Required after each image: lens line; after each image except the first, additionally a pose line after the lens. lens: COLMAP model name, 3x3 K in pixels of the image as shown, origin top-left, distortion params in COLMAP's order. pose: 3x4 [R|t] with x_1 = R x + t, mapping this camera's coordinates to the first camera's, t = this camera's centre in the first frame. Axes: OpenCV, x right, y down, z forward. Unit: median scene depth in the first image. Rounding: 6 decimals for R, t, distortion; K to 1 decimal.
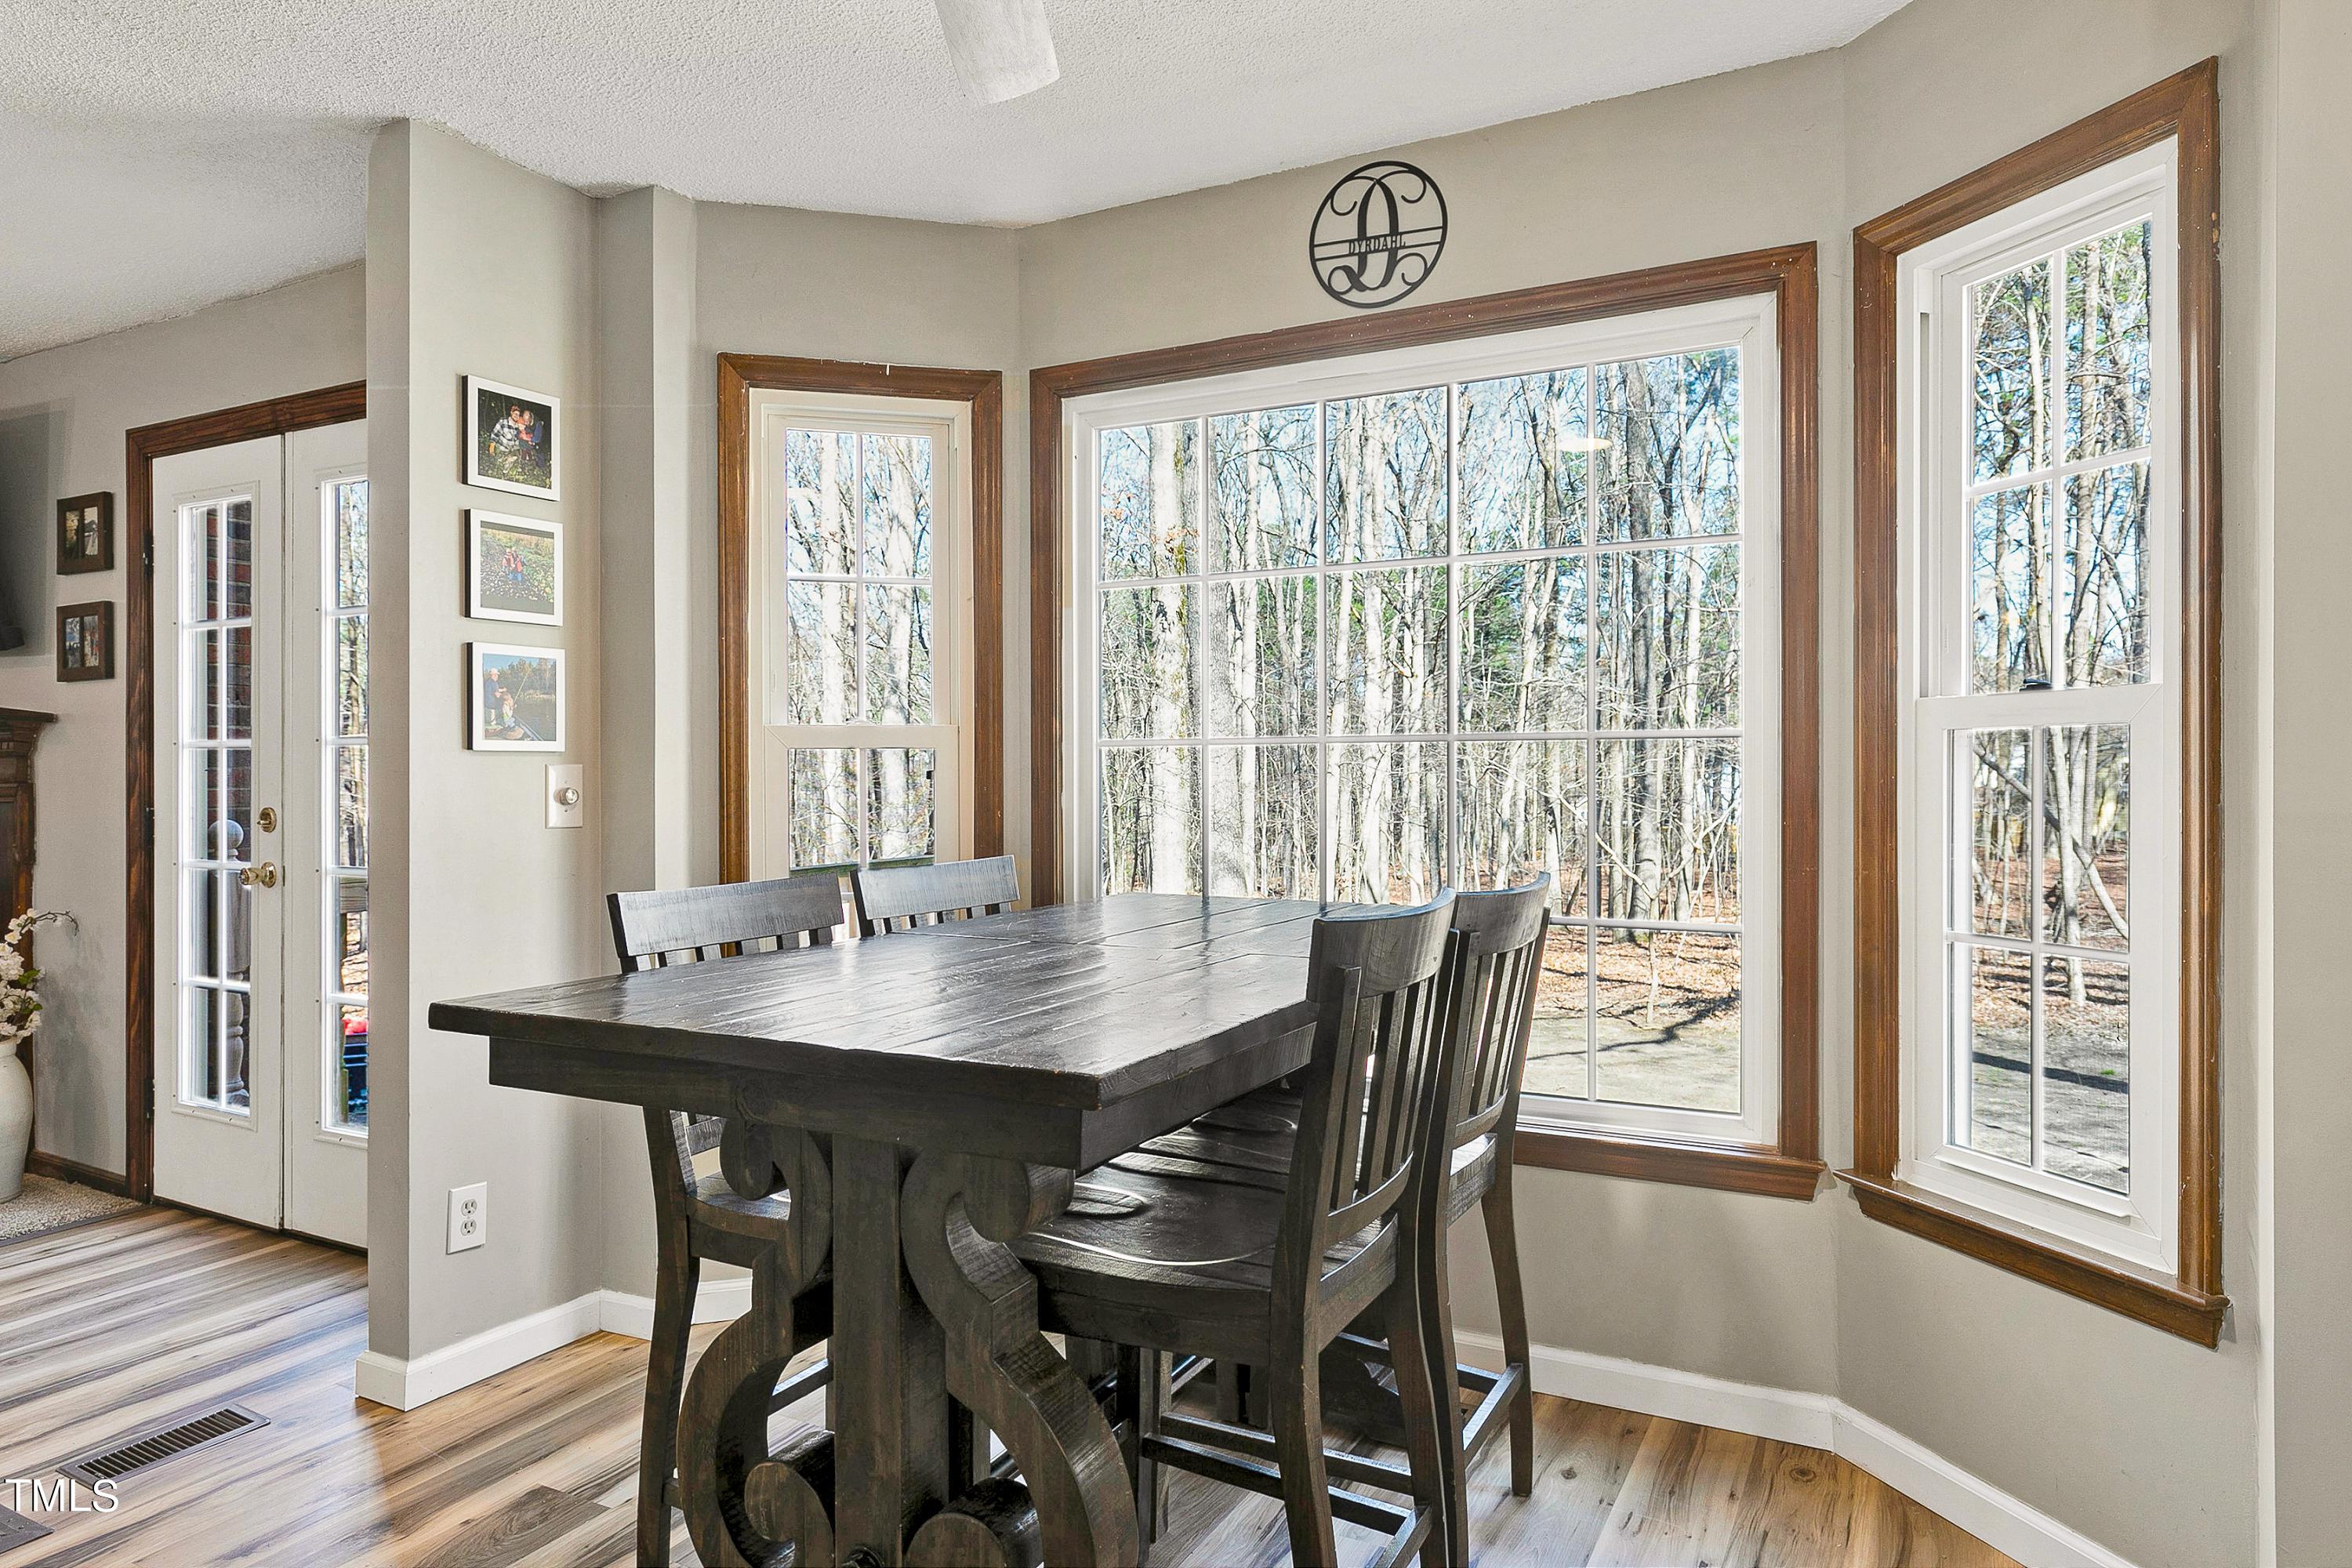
lens RADIAL K [[1444.4, 0, 1159.2], [0, 1444.4, 772.2], [0, 0, 1]] dist [-0.002621, 0.001194]
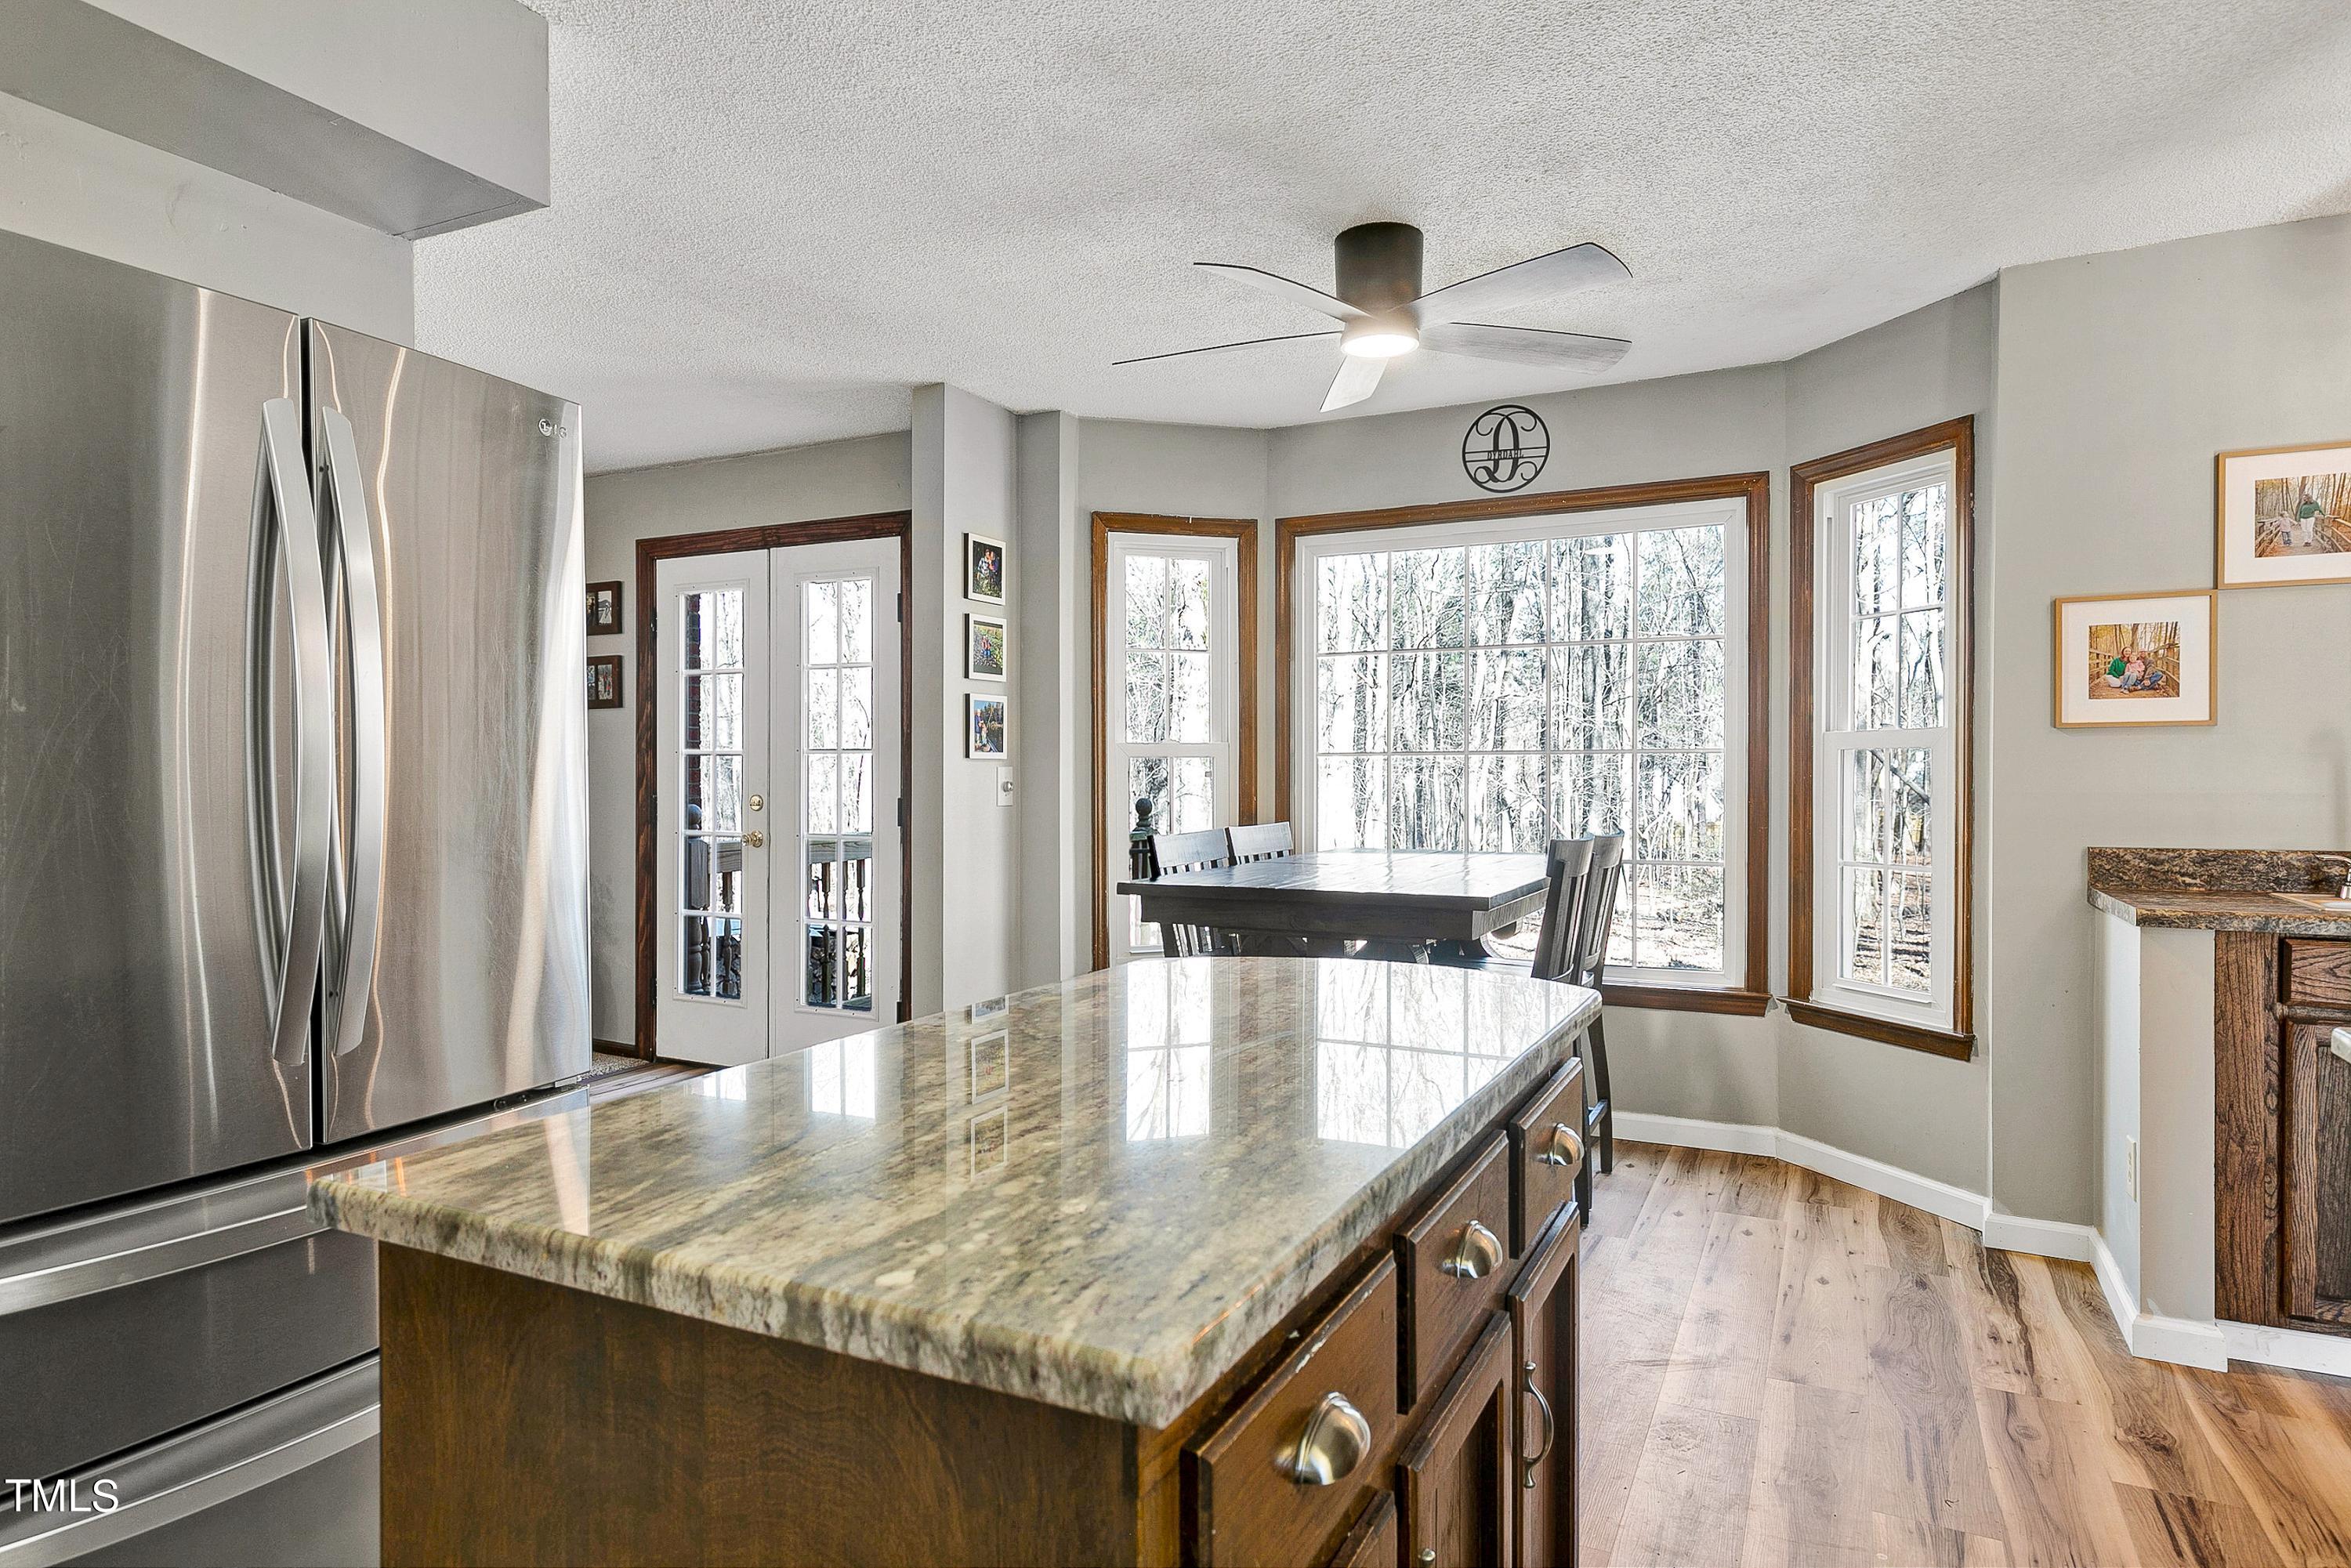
lens RADIAL K [[1353.7, 0, 1175.5], [0, 1353.7, 784.0], [0, 0, 1]] dist [0.009262, 0.001903]
pose [[0.999401, 0.001388, 0.034574, -0.279606], [-0.001625, 0.999975, 0.006826, 0.003184], [-0.034564, -0.006878, 0.999379, -0.542950]]
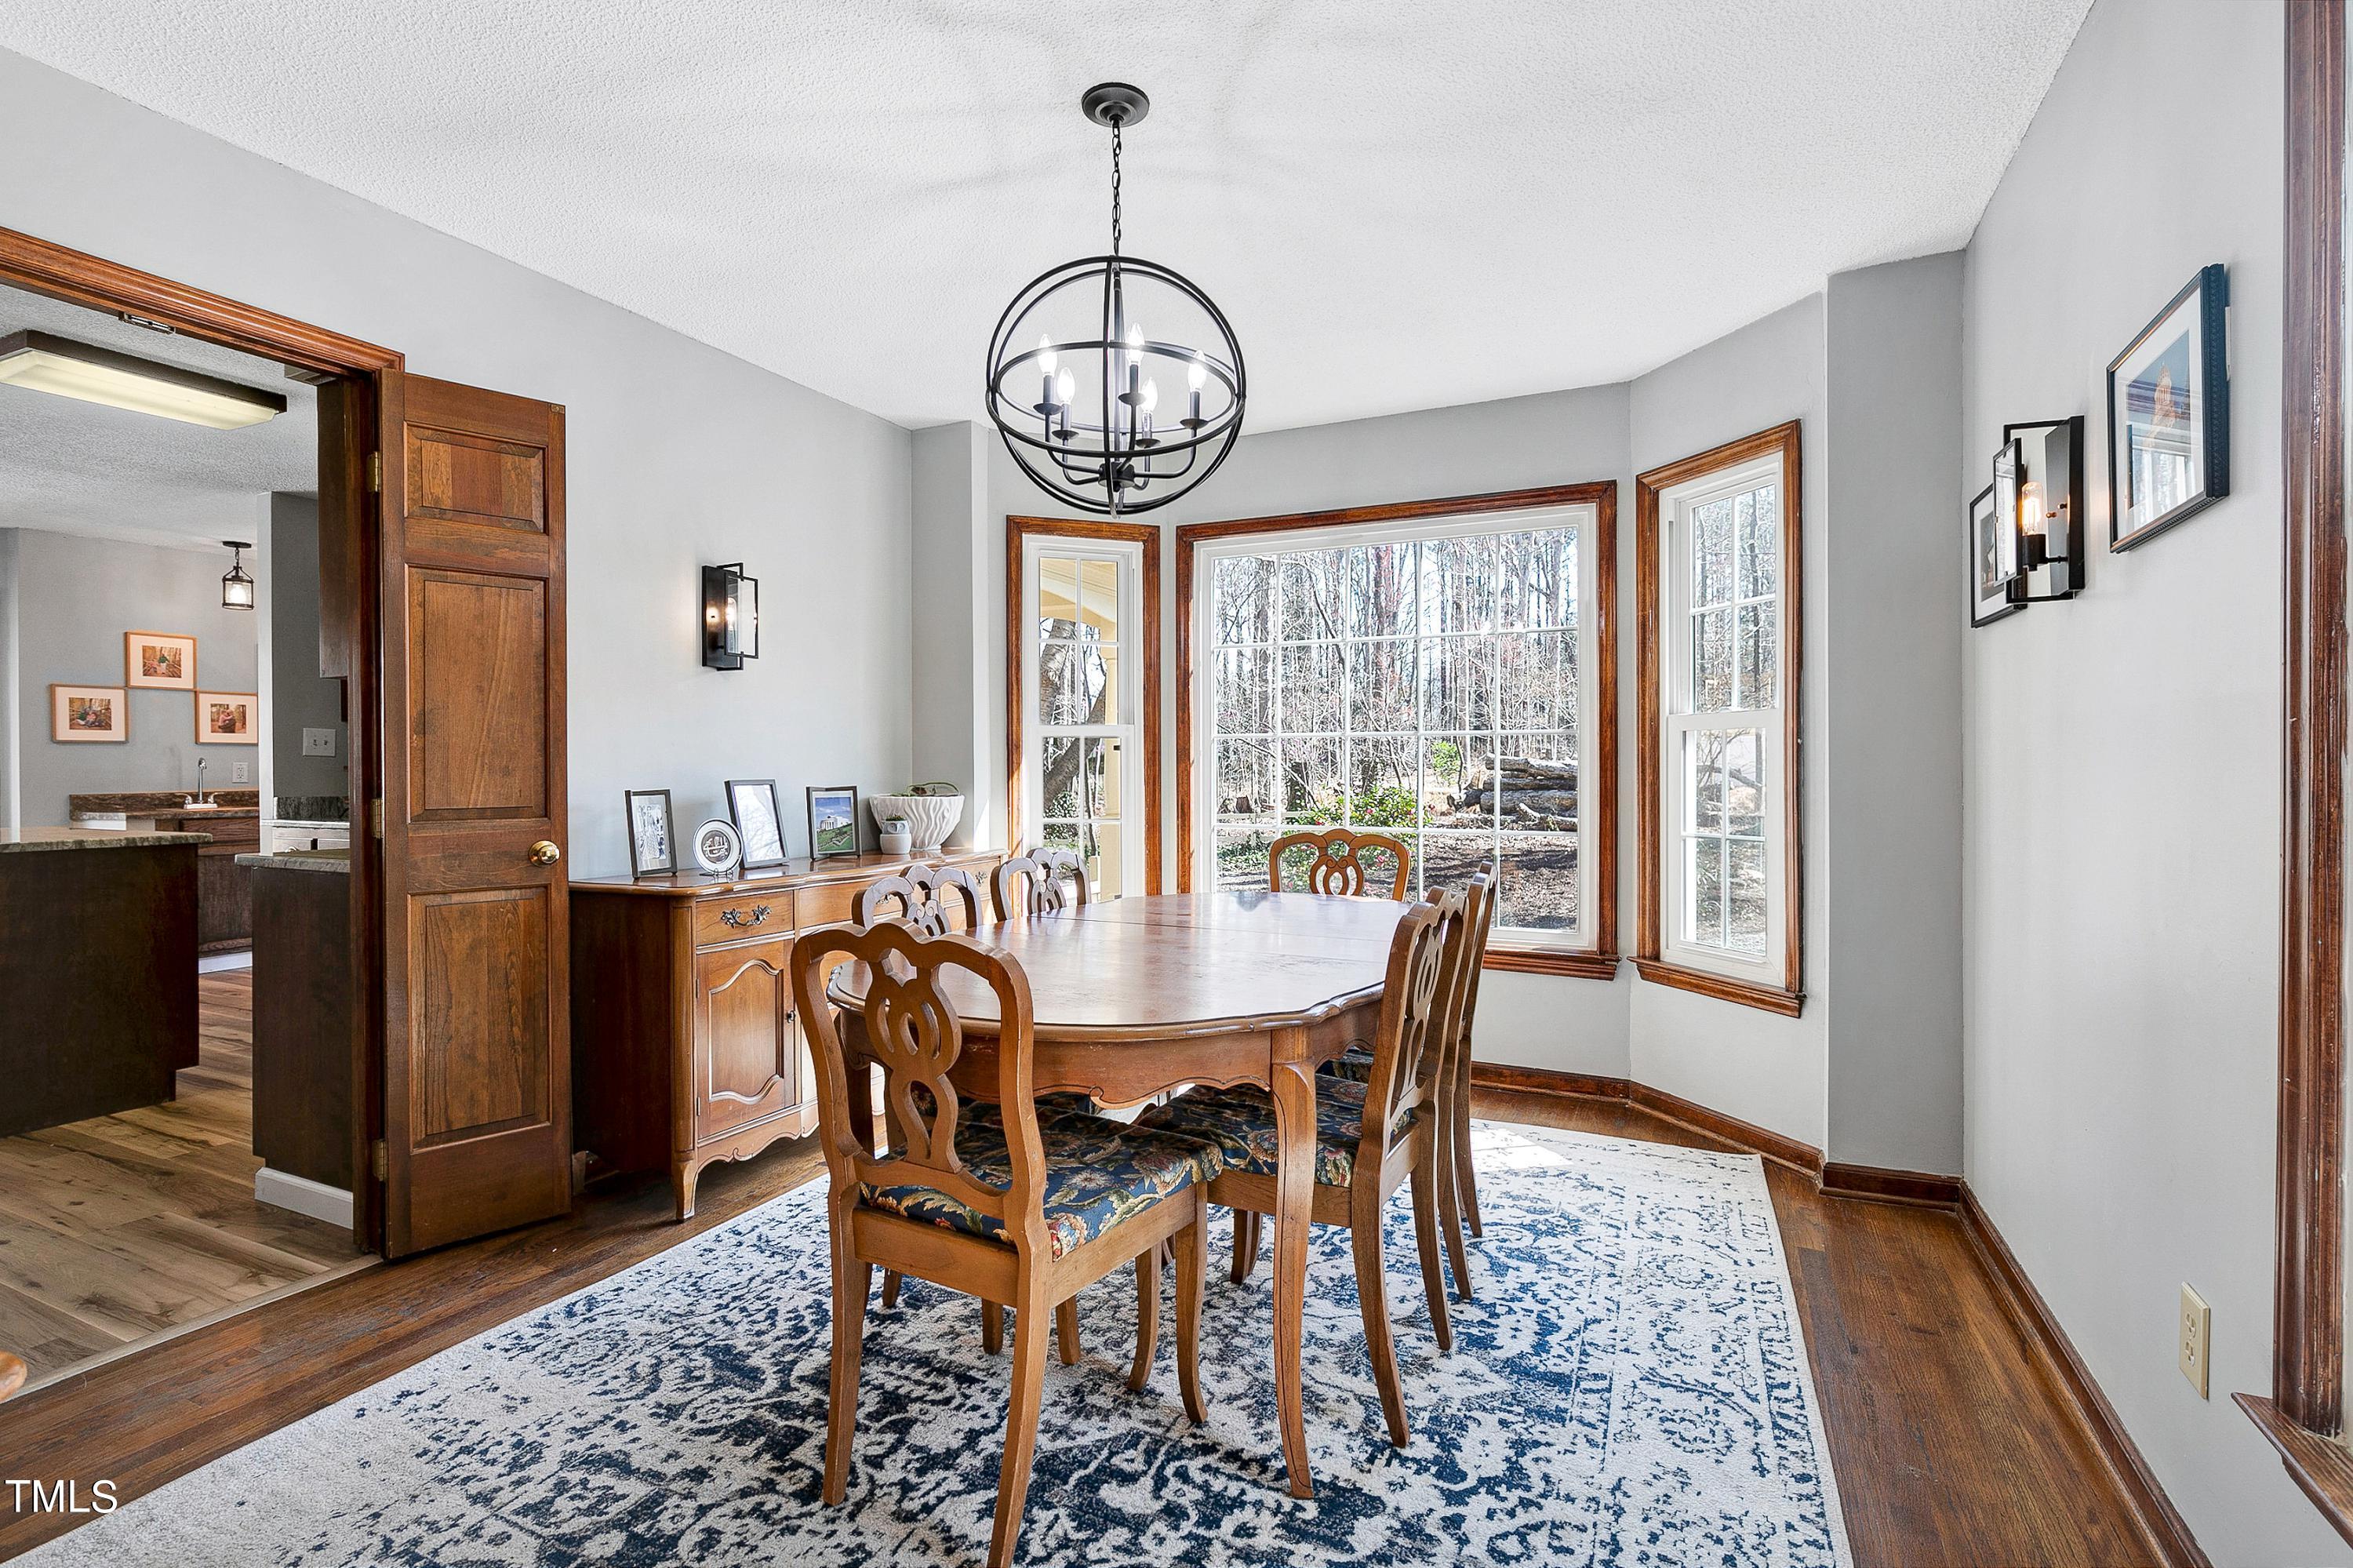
lens RADIAL K [[1085.7, 0, 1176.3], [0, 1085.7, 776.1], [0, 0, 1]] dist [-0.000920, -0.000064]
pose [[-0.050304, -0.002836, 0.998730, -1.627174], [0.007241, 0.999969, 0.003204, 0.035411], [-0.998708, 0.007393, -0.050281, -1.418685]]
